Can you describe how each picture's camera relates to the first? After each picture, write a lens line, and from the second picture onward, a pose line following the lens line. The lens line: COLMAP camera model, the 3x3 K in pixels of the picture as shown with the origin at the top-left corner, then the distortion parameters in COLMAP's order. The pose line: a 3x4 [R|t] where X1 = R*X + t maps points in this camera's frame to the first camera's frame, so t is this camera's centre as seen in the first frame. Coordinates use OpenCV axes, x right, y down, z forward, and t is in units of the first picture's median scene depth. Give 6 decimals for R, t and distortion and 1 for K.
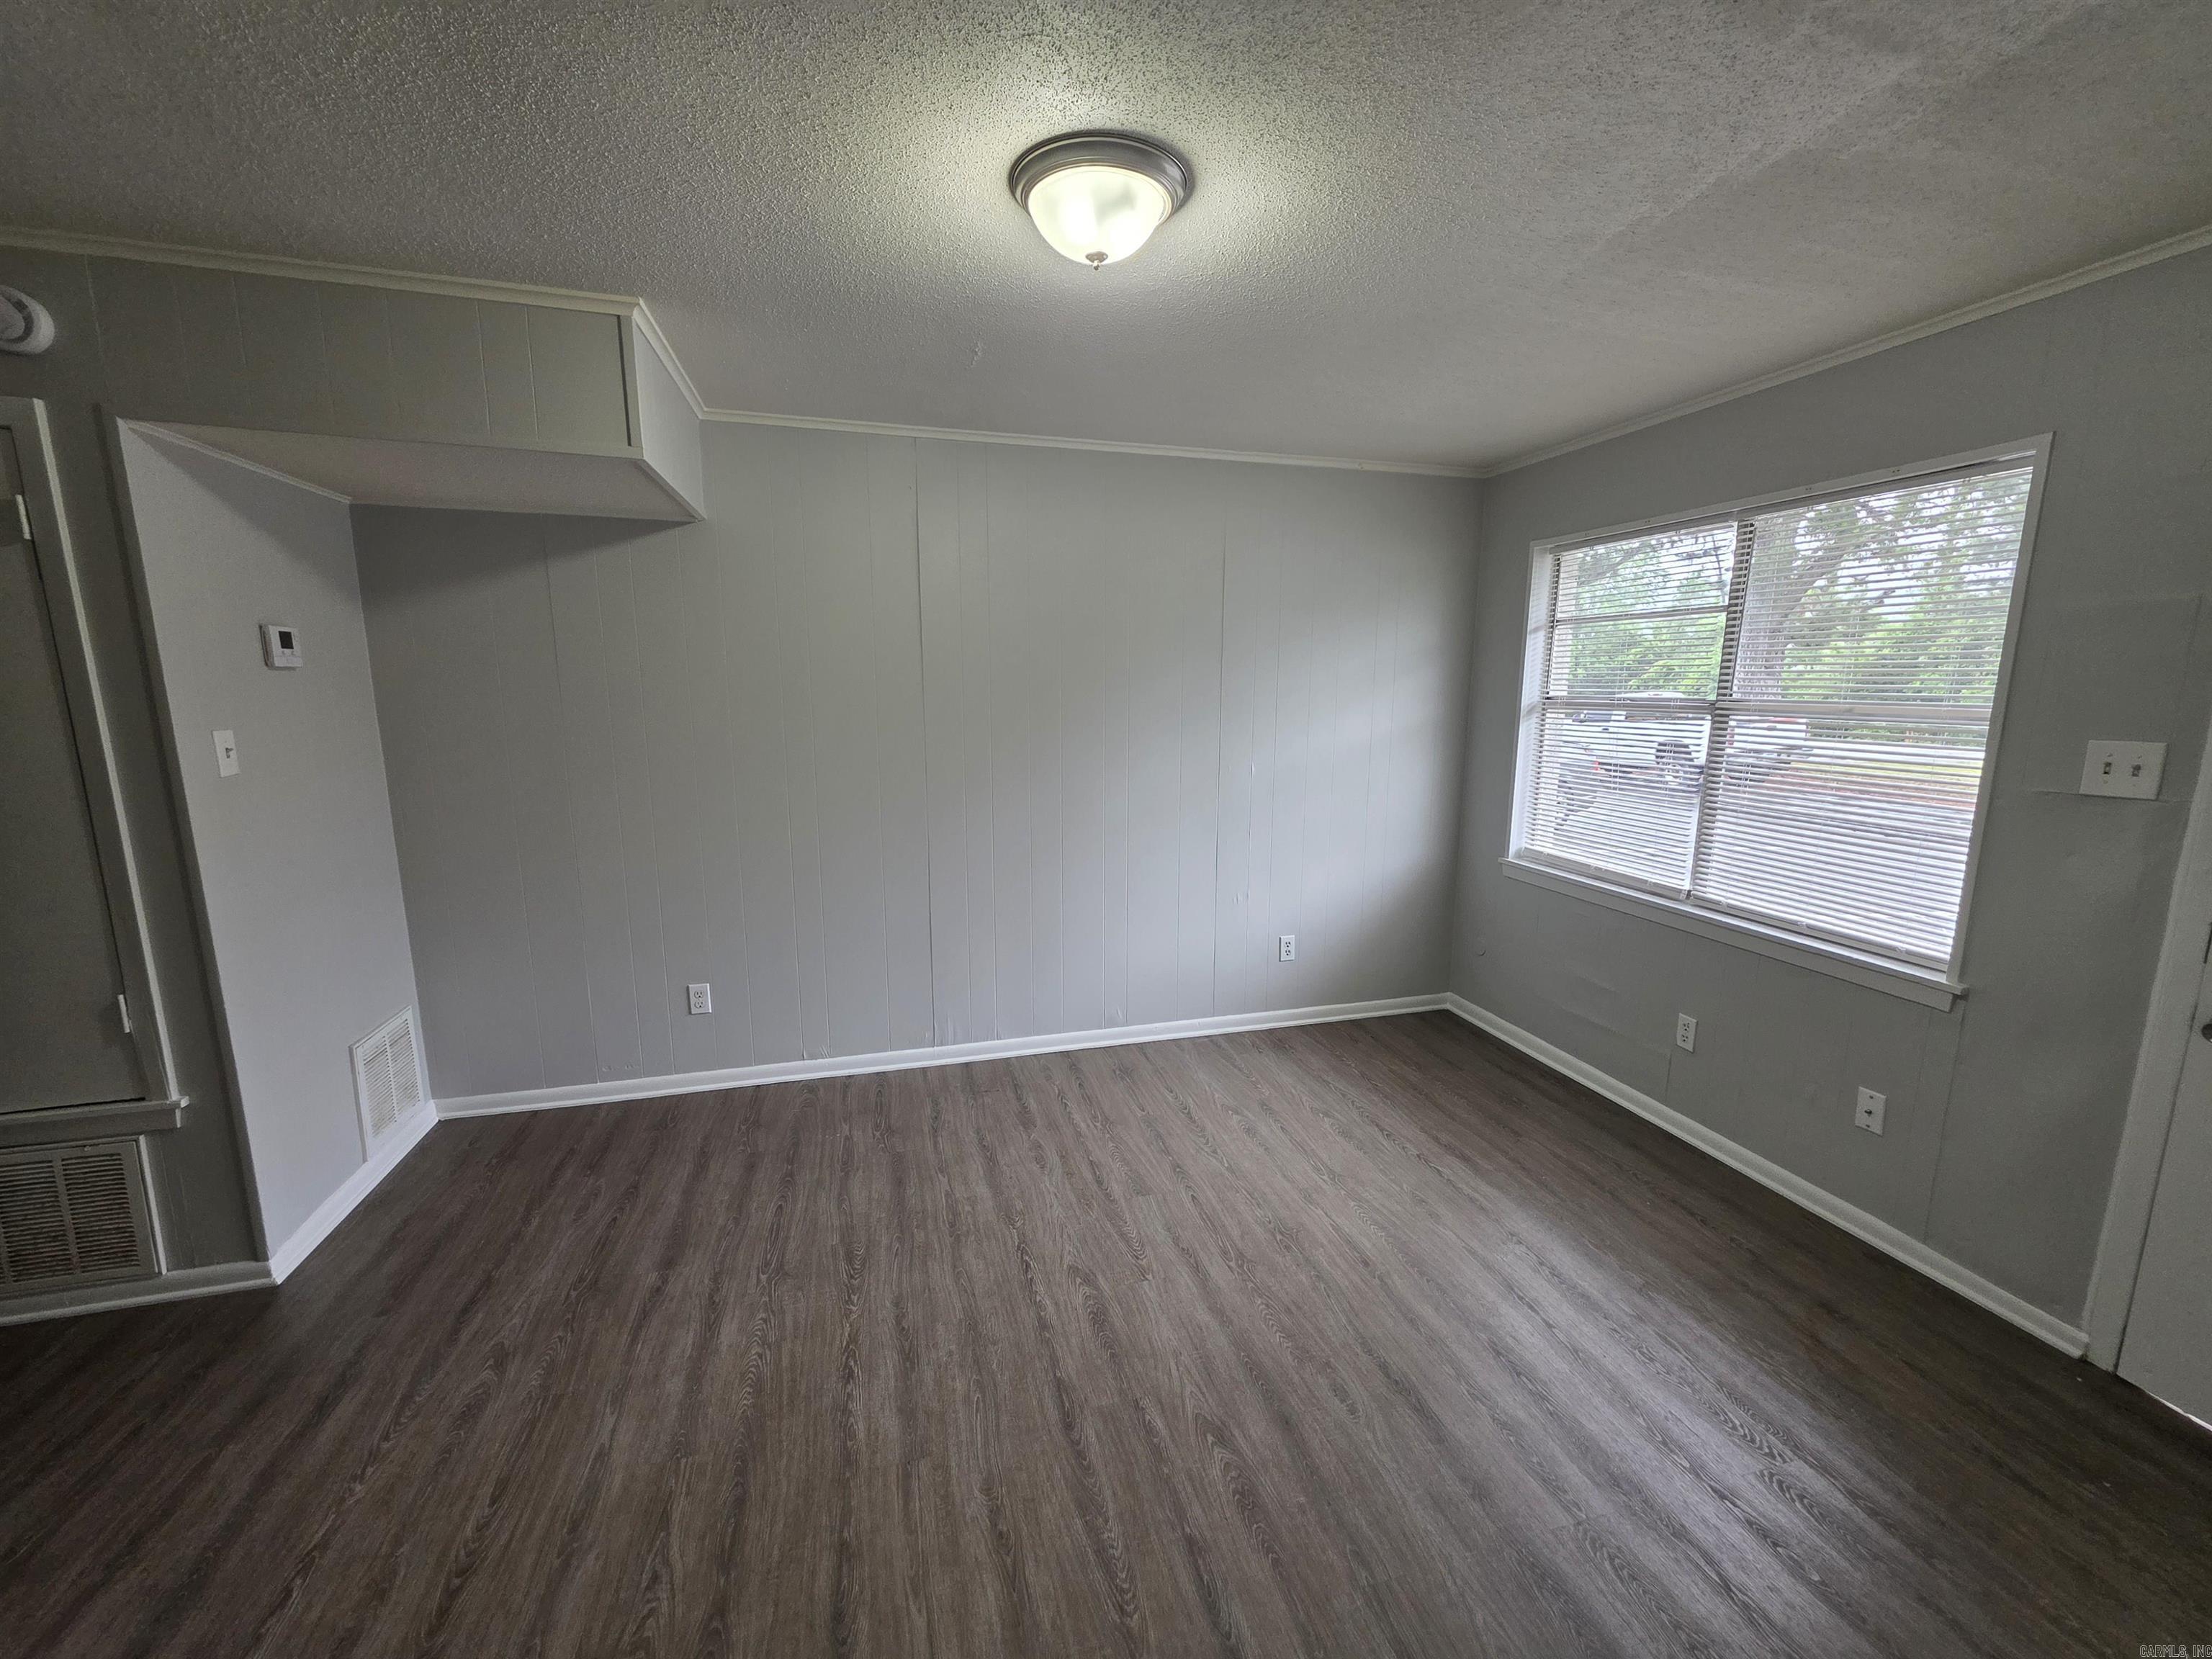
lens RADIAL K [[884.4, 0, 1106.5], [0, 884.4, 836.0], [0, 0, 1]] dist [0.003195, 0.000078]
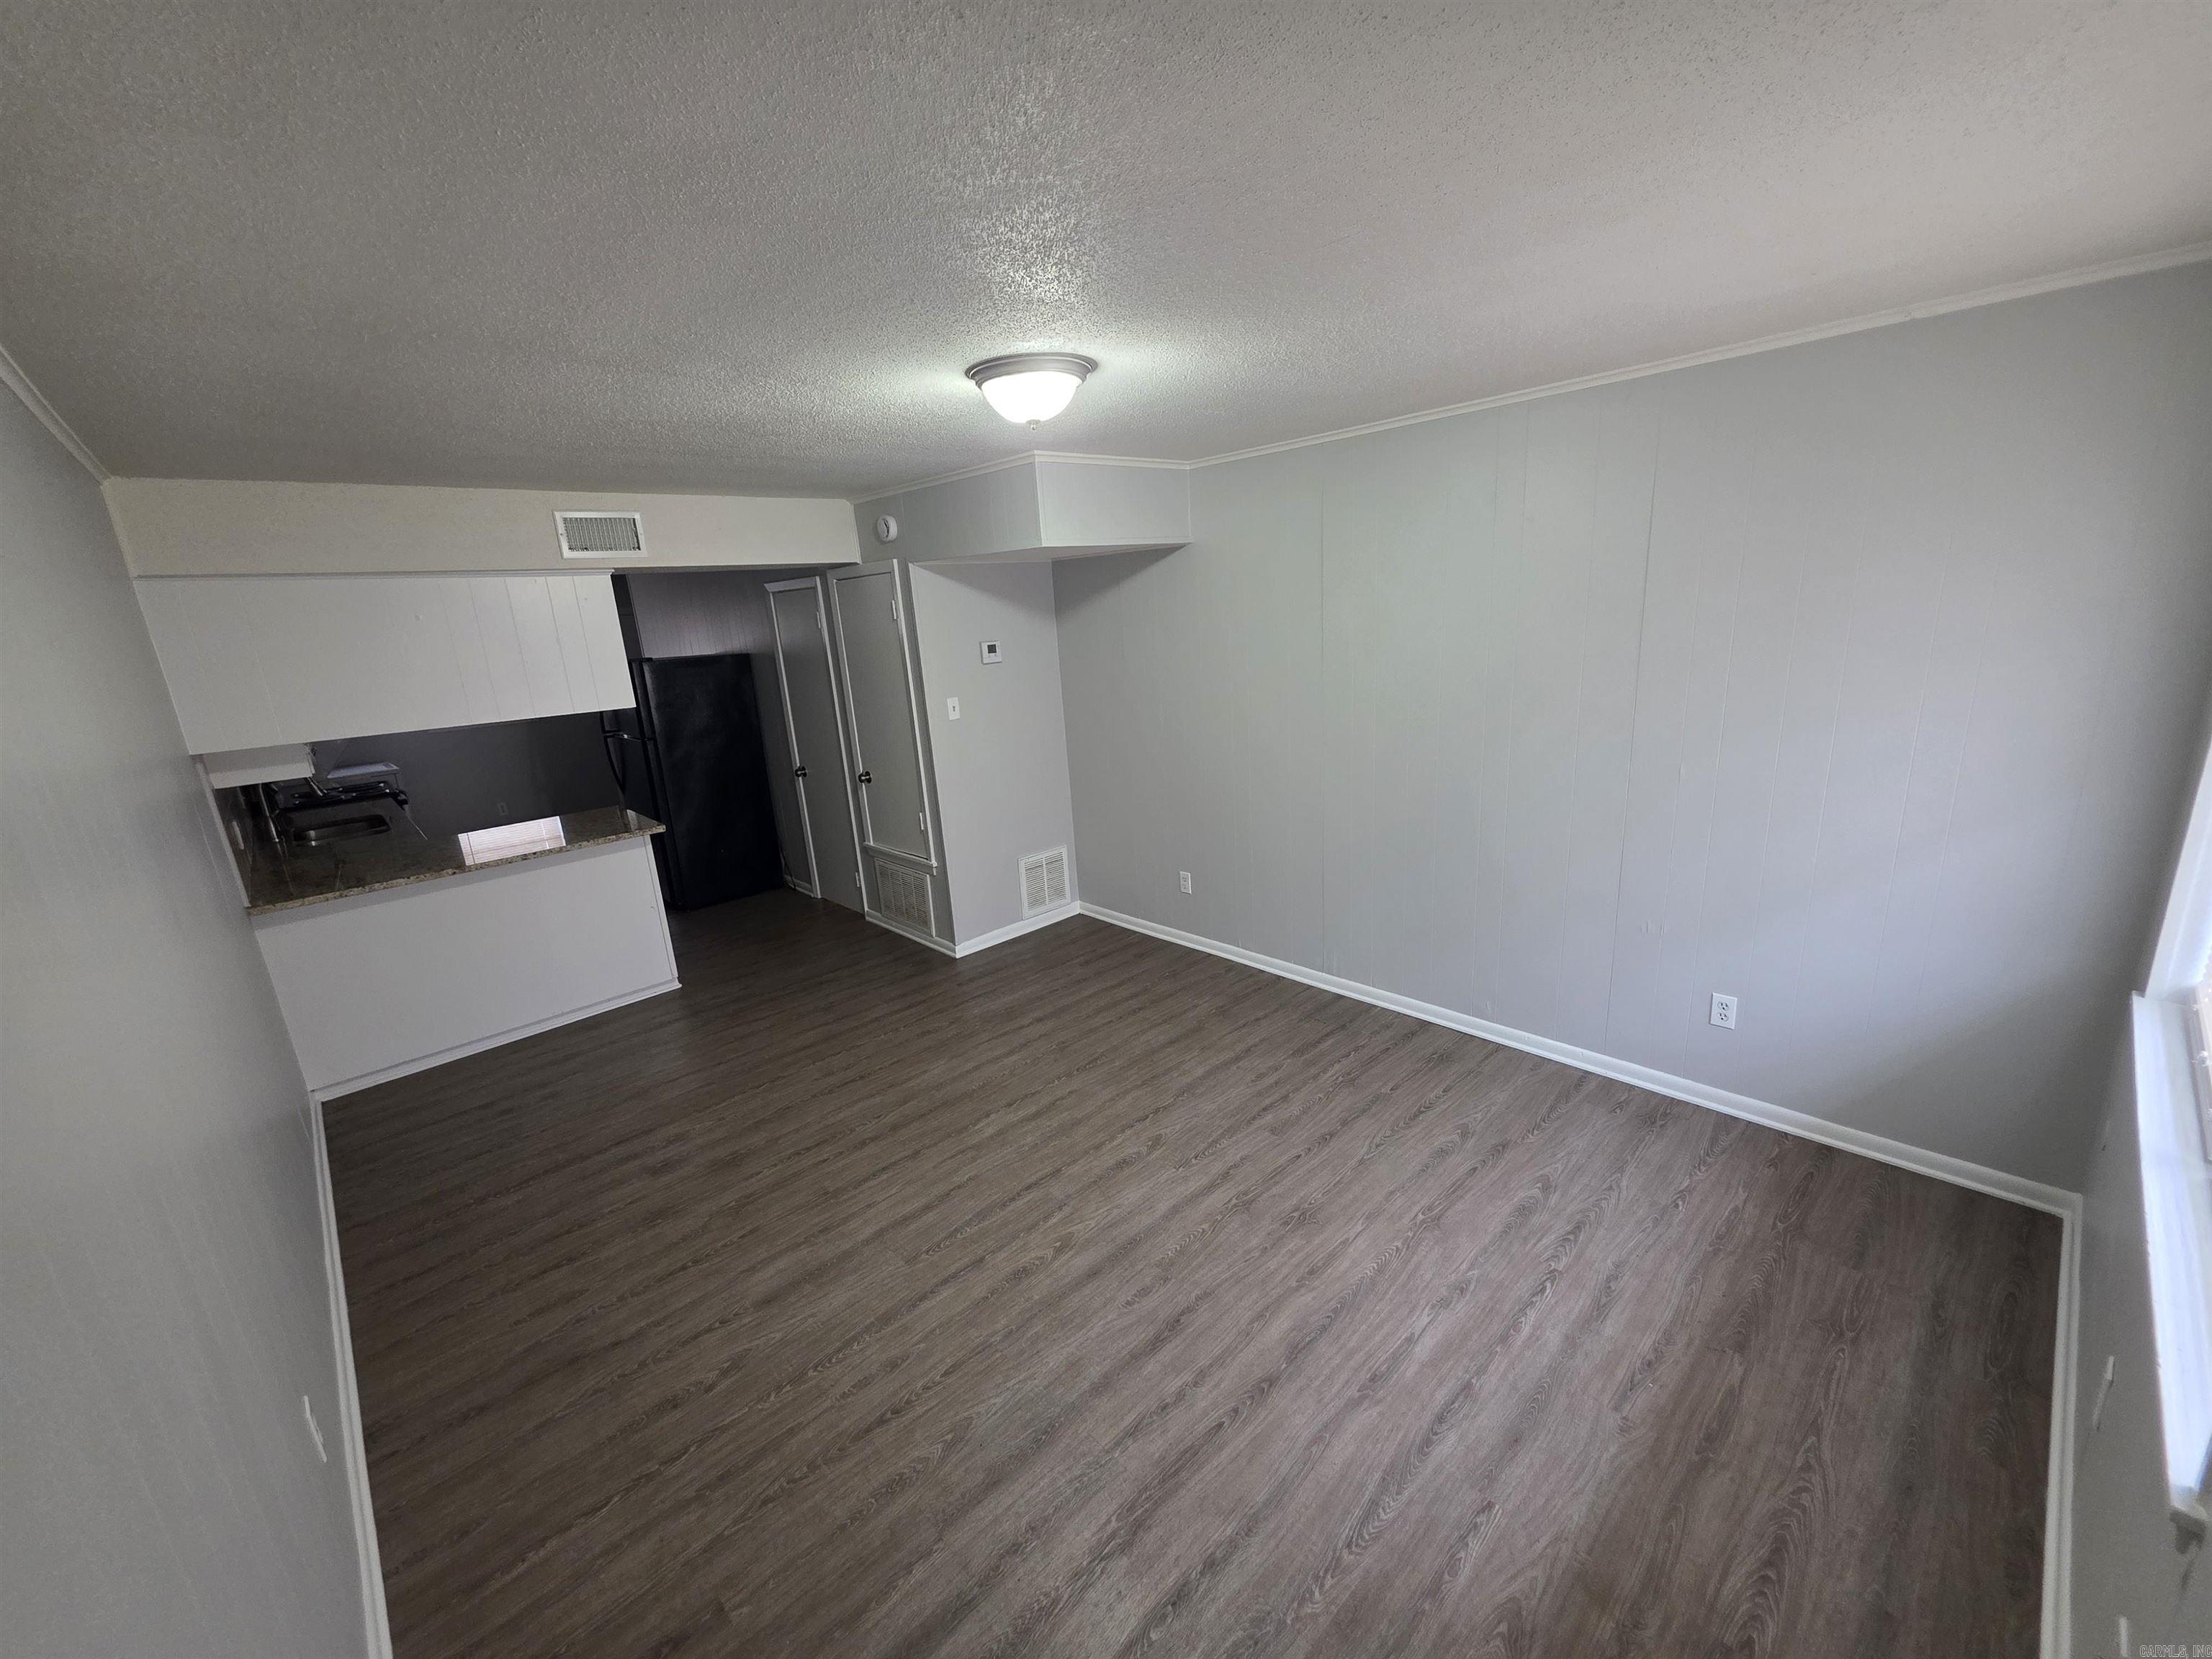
lens RADIAL K [[884.4, 0, 1106.5], [0, 884.4, 836.0], [0, 0, 1]] dist [0.003195, 0.000078]
pose [[0.462135, 0.194169, -0.865292, 0.989875], [-0.082811, 0.980921, 0.175888, -0.183653], [0.882935, -0.009629, 0.469397, 0.307189]]
